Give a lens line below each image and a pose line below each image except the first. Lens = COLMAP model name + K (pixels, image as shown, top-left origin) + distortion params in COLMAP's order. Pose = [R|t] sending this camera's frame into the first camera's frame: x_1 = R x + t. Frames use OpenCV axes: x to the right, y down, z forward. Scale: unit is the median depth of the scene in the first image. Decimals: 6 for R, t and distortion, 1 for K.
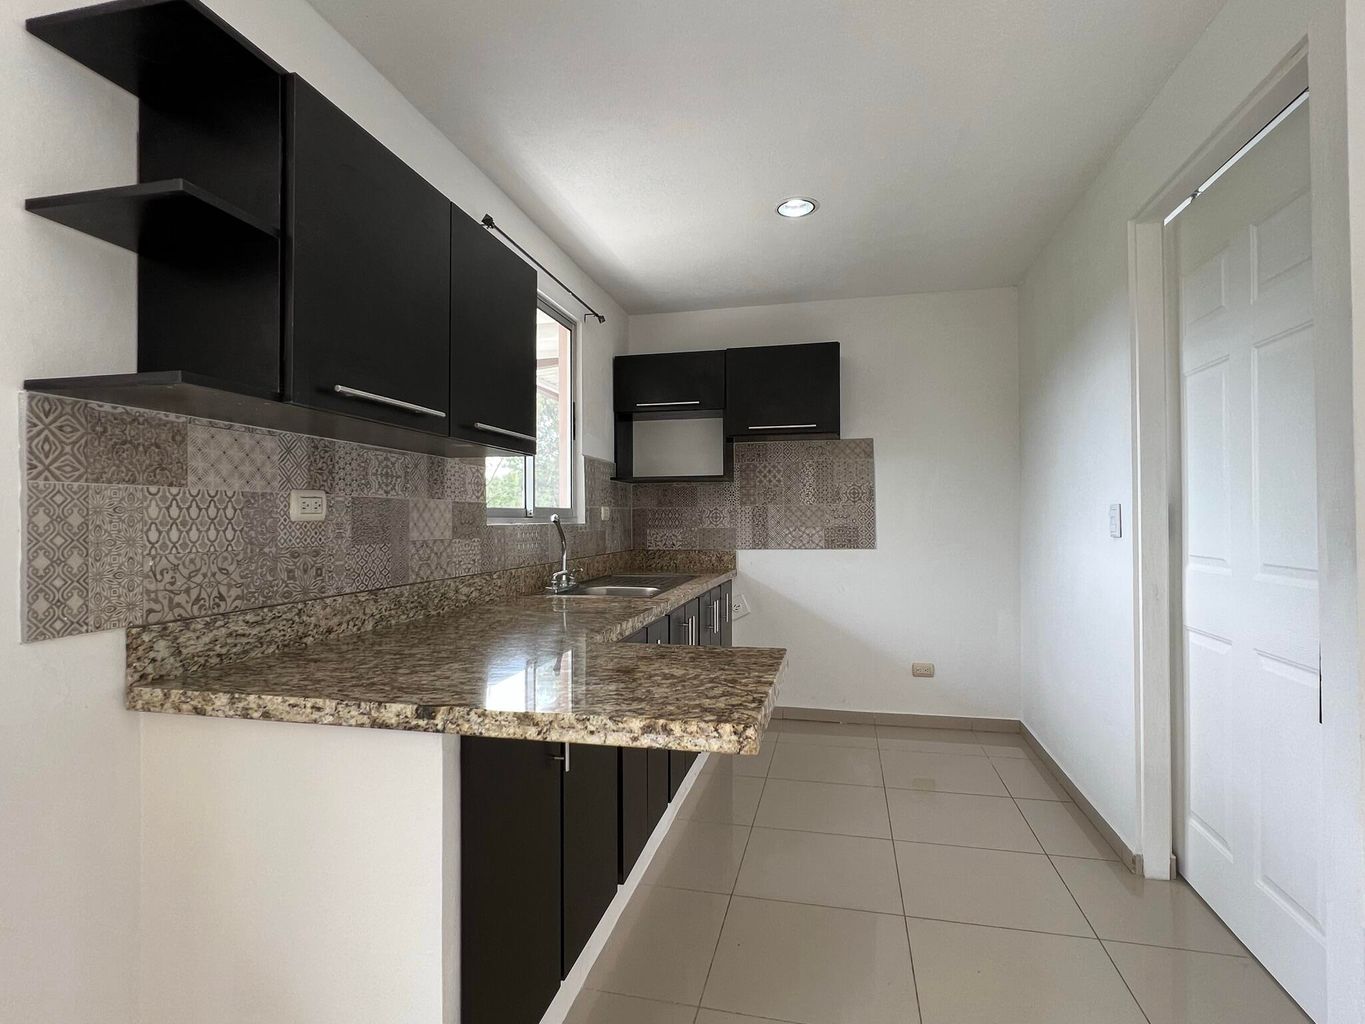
lens RADIAL K [[702.0, 0, 674.1], [0, 702.0, 515.9], [0, 0, 1]] dist [-0.000656, 0.001510]
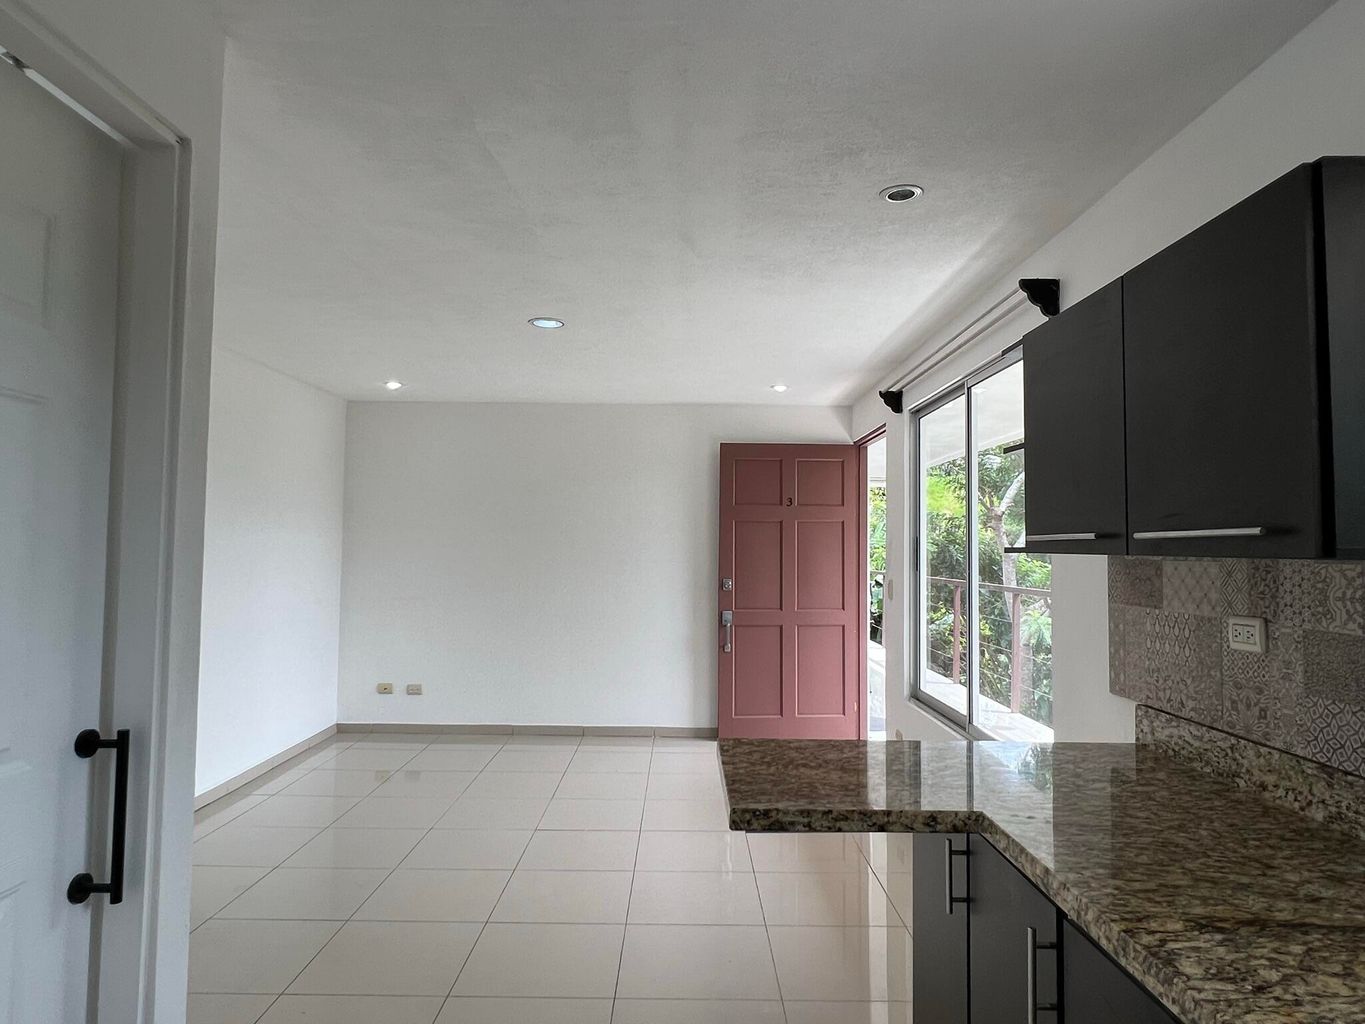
lens RADIAL K [[843.1, 0, 687.2], [0, 843.1, 512.7], [0, 0, 1]] dist [0.000506, 0.000815]
pose [[-0.970508, -0.014704, -0.240622, 0.390473], [-0.003520, 0.998896, -0.046843, -0.104289], [0.241045, -0.044615, -0.969488, 1.674818]]
